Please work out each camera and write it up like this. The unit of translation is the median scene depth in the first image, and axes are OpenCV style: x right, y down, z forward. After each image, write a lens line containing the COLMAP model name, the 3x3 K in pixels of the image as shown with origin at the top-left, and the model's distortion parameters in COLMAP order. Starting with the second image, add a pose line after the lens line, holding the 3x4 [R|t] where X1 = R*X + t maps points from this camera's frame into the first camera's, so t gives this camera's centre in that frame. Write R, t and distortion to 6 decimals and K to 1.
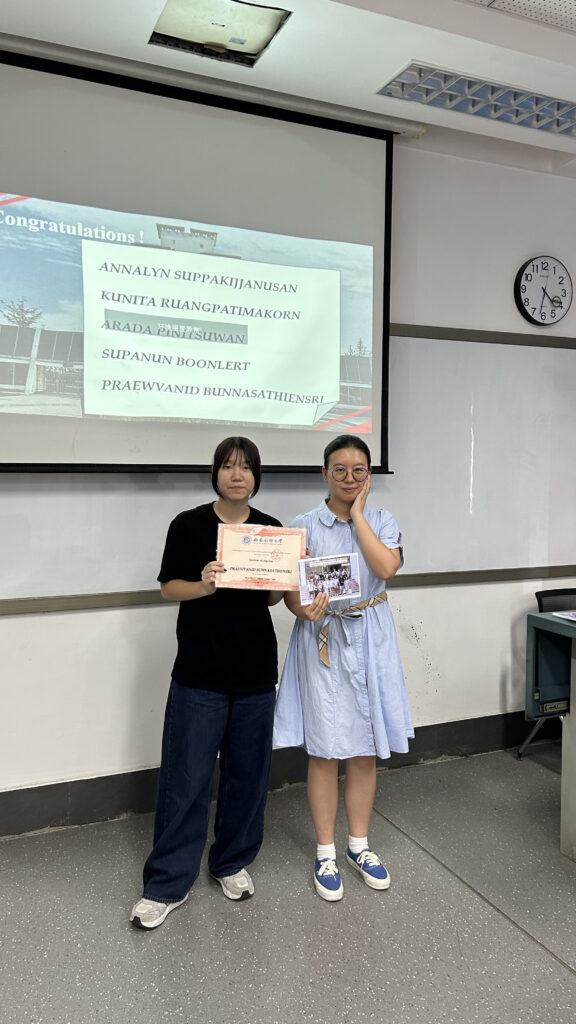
lens RADIAL K [[786.5, 0, 290.5], [0, 786.5, 510.1], [0, 0, 1]] dist [0.002545, -0.004409]
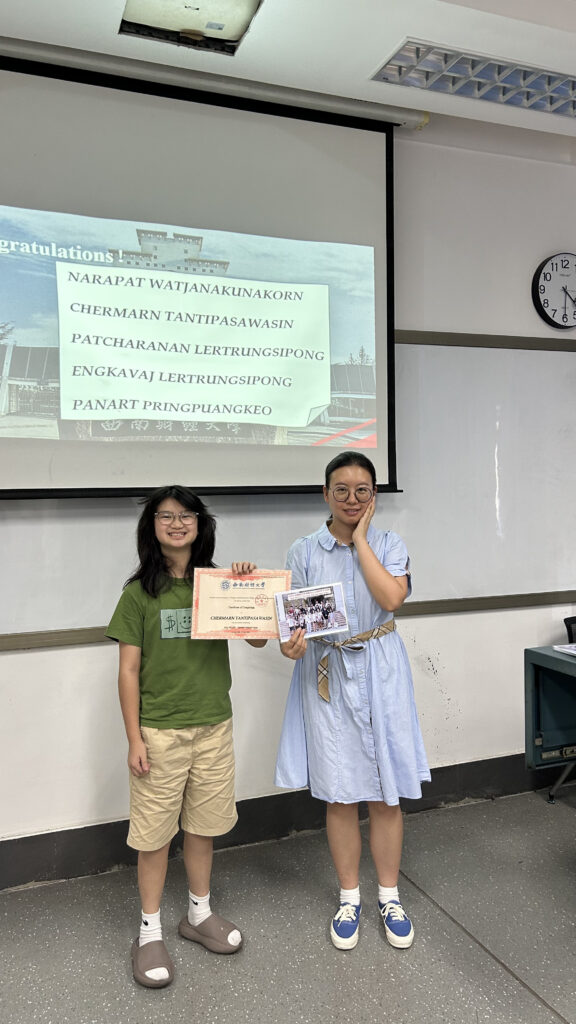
lens RADIAL K [[787.2, 0, 282.0], [0, 787.2, 520.9], [0, 0, 1]] dist [0.003241, -0.000893]
pose [[0.998453, -0.021443, -0.051298, 0.041971], [0.020556, 0.999631, -0.017744, 0.000985], [0.051660, 0.016662, 0.998526, 0.083988]]
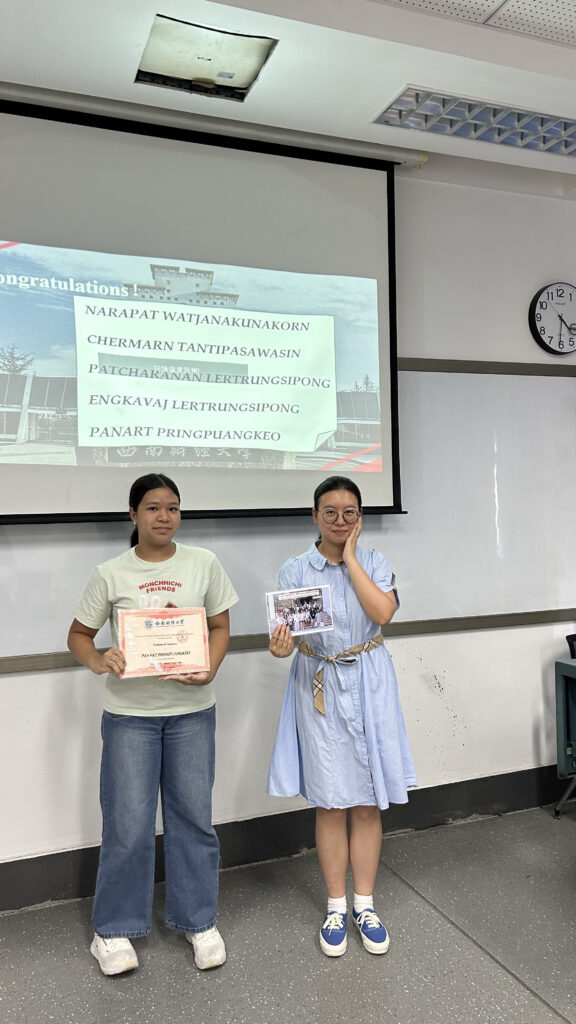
lens RADIAL K [[787.3, 0, 285.3], [0, 787.3, 515.5], [0, 0, 1]] dist [0.009363, -0.008118]
pose [[0.998499, -0.030860, -0.045244, 0.030660], [0.028488, 0.998232, -0.052161, 0.001273], [0.046774, 0.050794, 0.997613, 0.051243]]
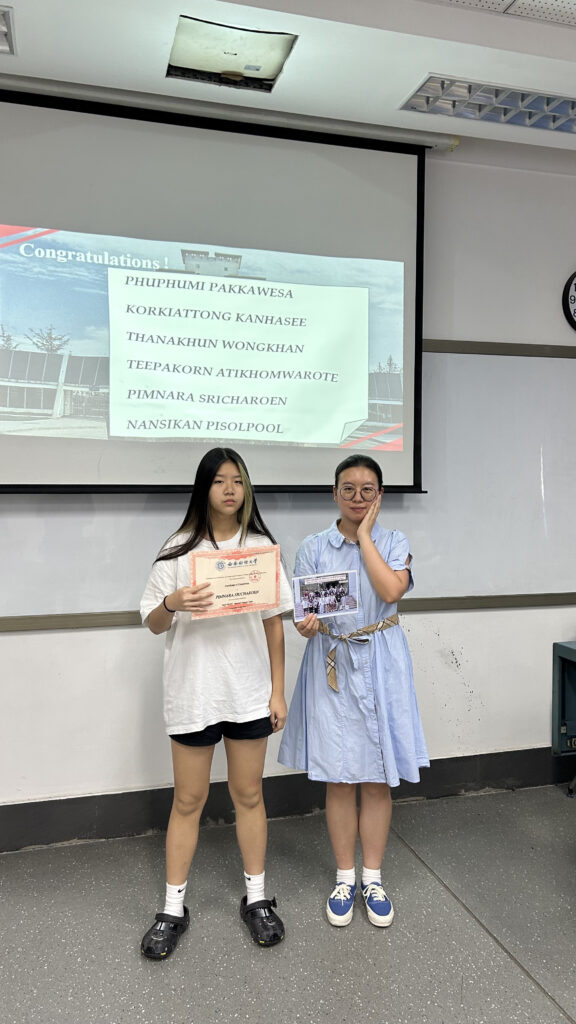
lens RADIAL K [[786.7, 0, 284.5], [0, 786.7, 507.2], [0, 0, 1]] dist [-0.002396, 0.000662]
pose [[0.990146, 0.000607, -0.140034, 0.105737], [-0.004403, 0.999631, -0.026804, -0.002096], [0.139967, 0.027157, 0.989784, 0.015291]]
